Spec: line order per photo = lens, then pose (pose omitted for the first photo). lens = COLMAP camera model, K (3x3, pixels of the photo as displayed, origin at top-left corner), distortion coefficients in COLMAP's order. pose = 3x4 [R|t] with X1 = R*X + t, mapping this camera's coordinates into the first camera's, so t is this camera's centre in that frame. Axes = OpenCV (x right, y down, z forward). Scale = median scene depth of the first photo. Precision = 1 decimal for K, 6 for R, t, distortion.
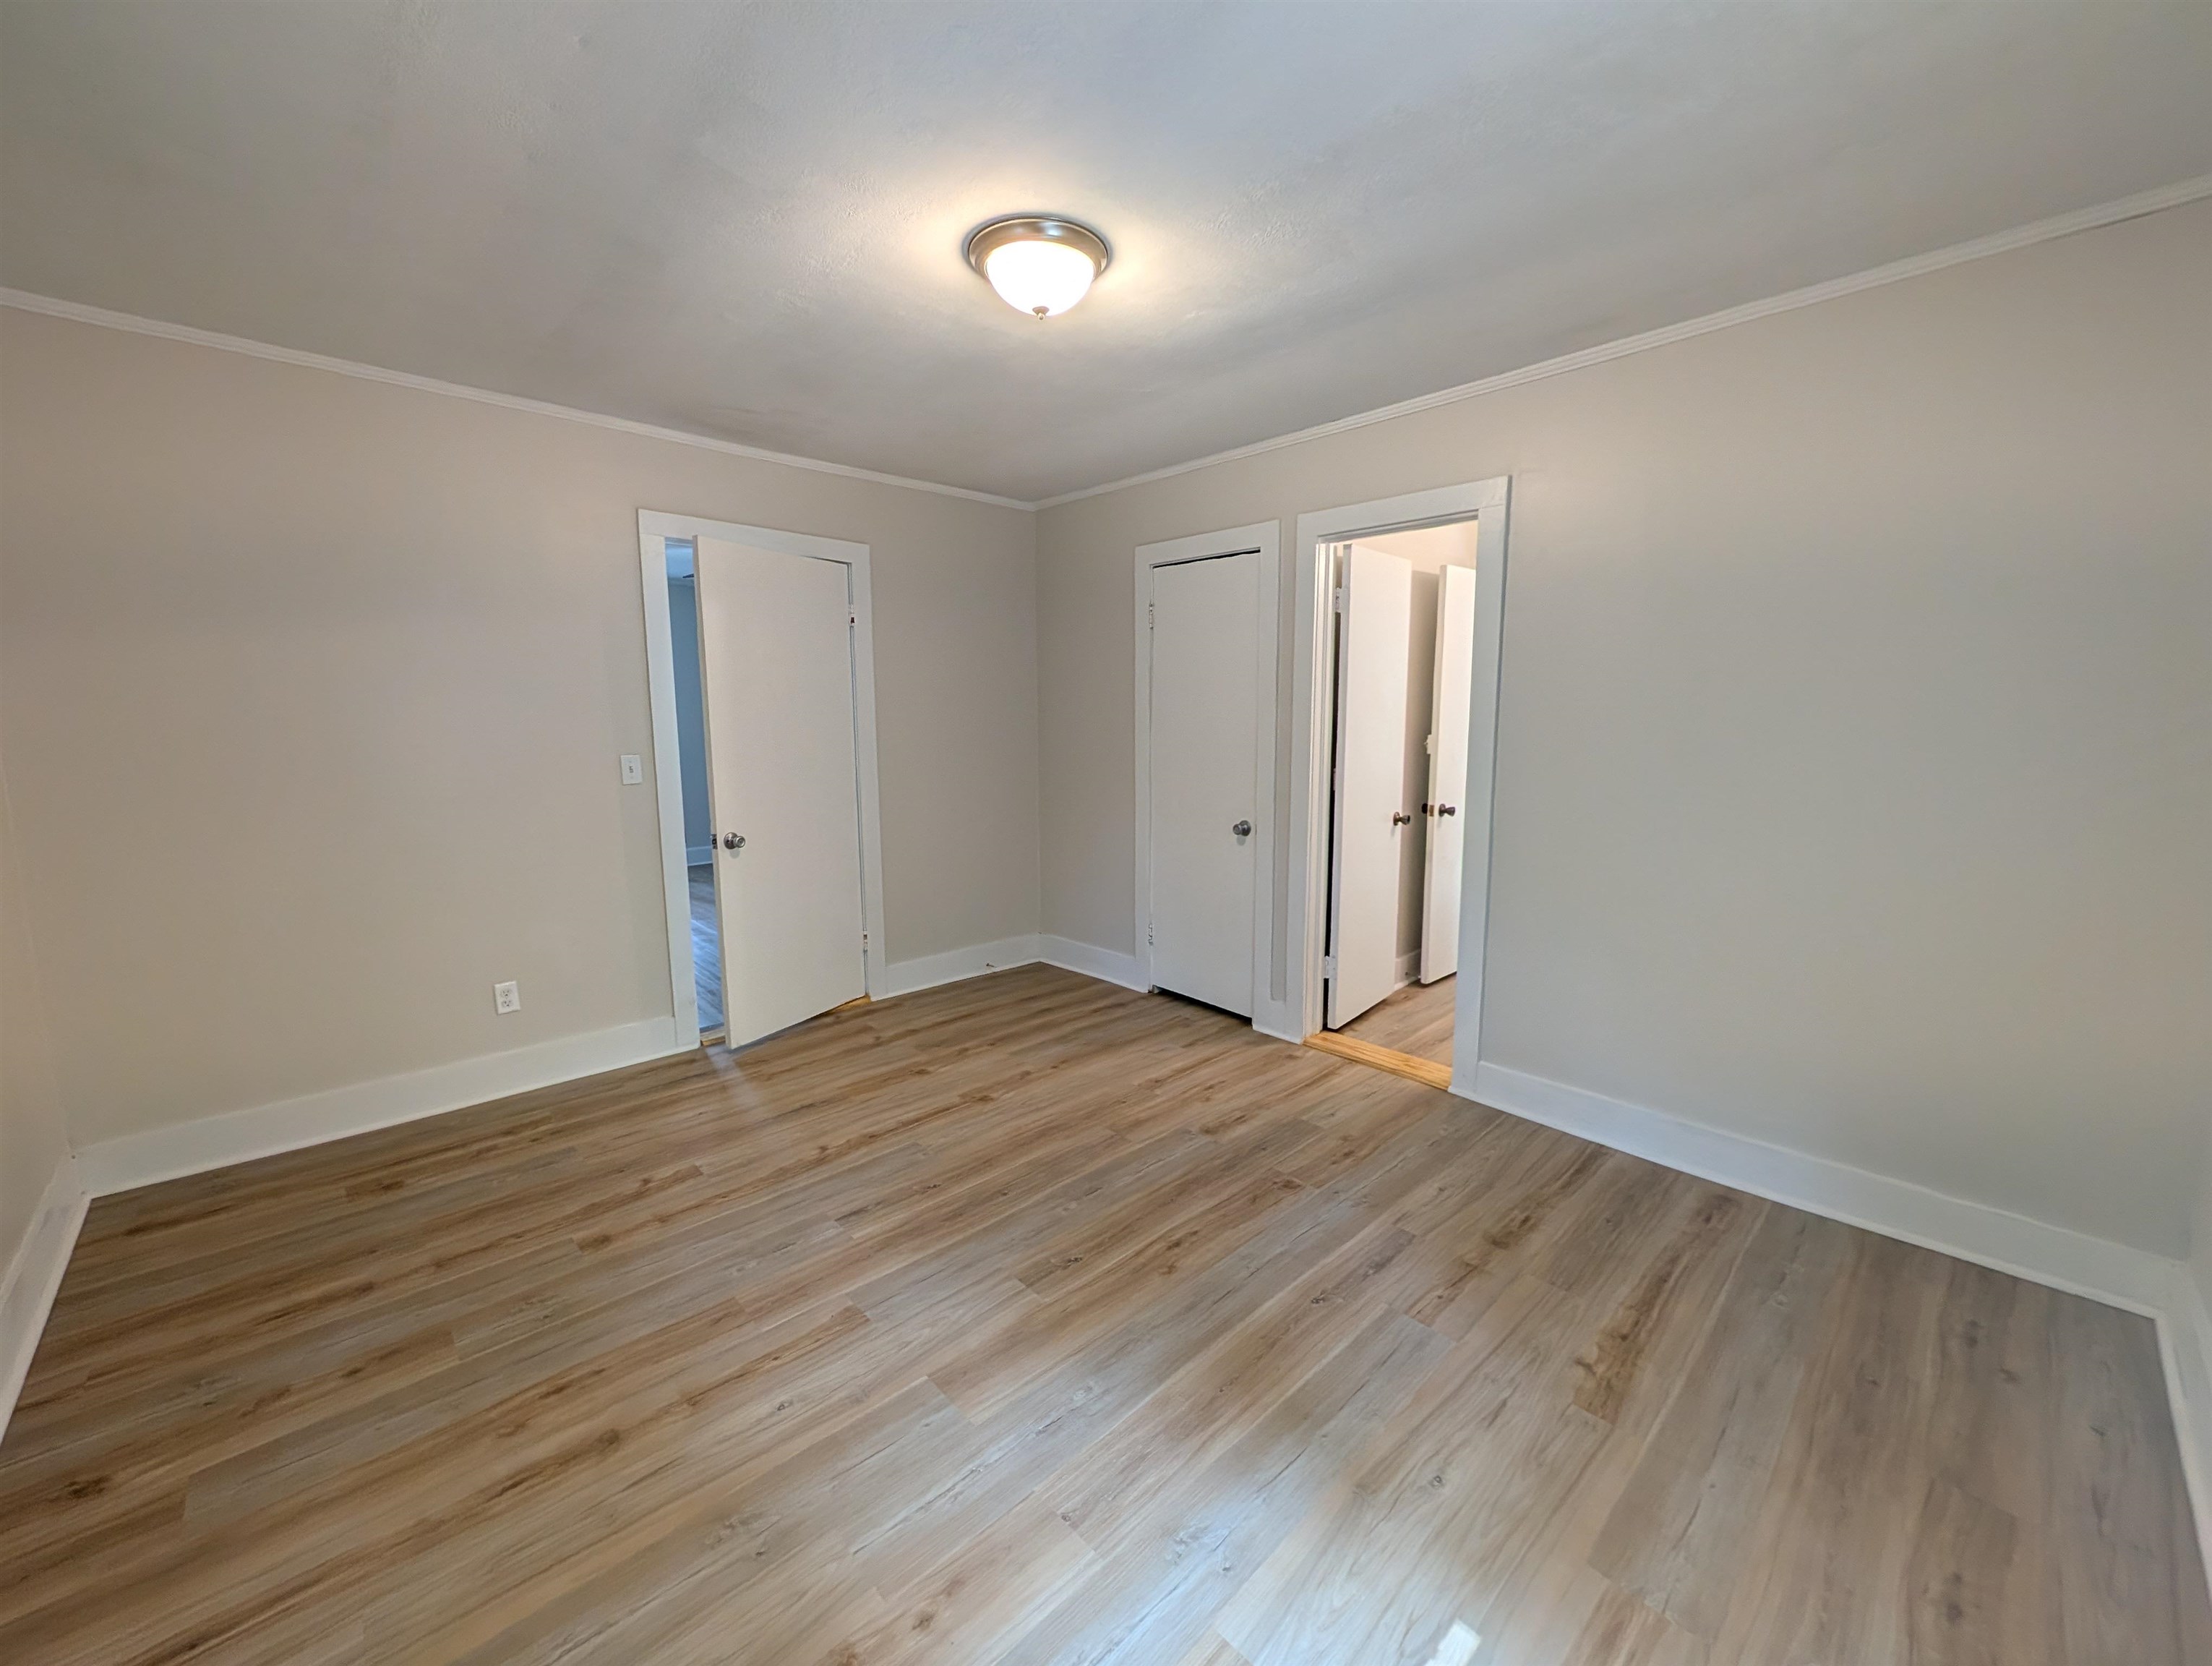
lens RADIAL K [[863.4, 0, 1102.5], [0, 863.4, 826.4], [0, 0, 1]] dist [0.002872, 0.000255]
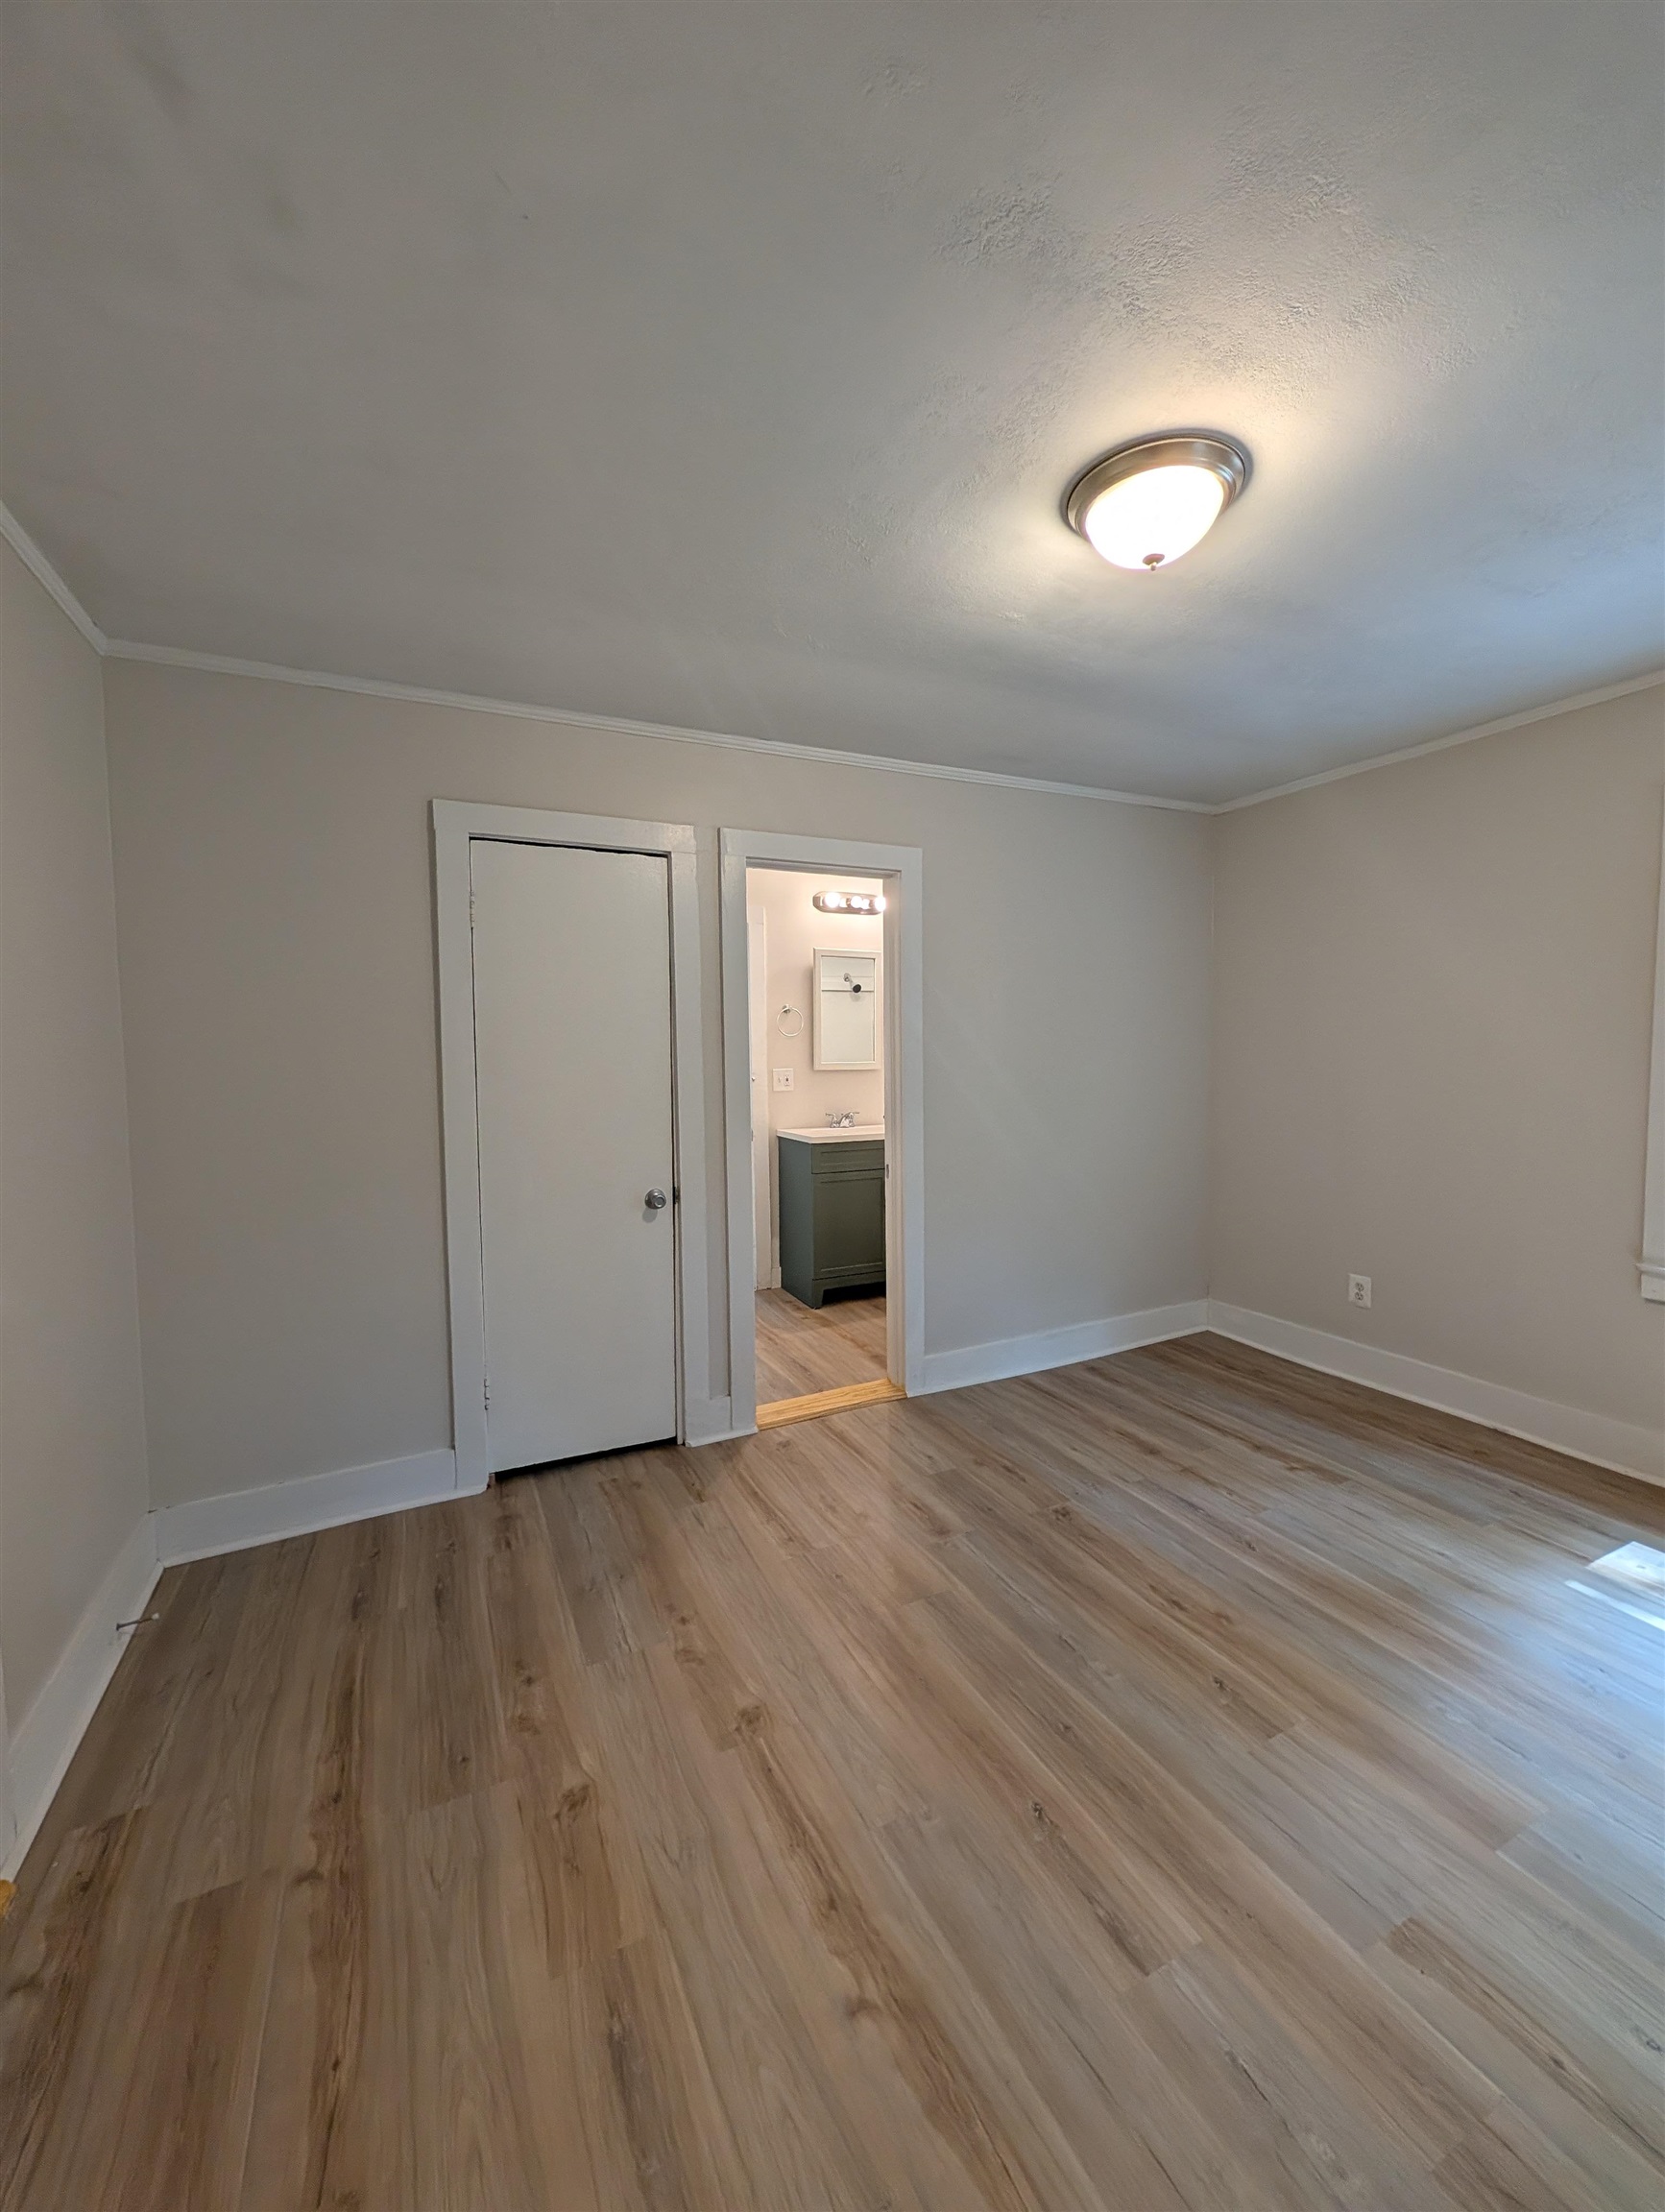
lens RADIAL K [[863.3, 0, 835.2], [0, 863.3, 1109.4], [0, 0, 1]] dist [0.002872, 0.000255]
pose [[0.296896, -0.066472, 0.952593, -0.756002], [0.143740, 0.989319, 0.024235, -0.107049], [-0.944029, 0.129730, 0.303280, 0.847258]]
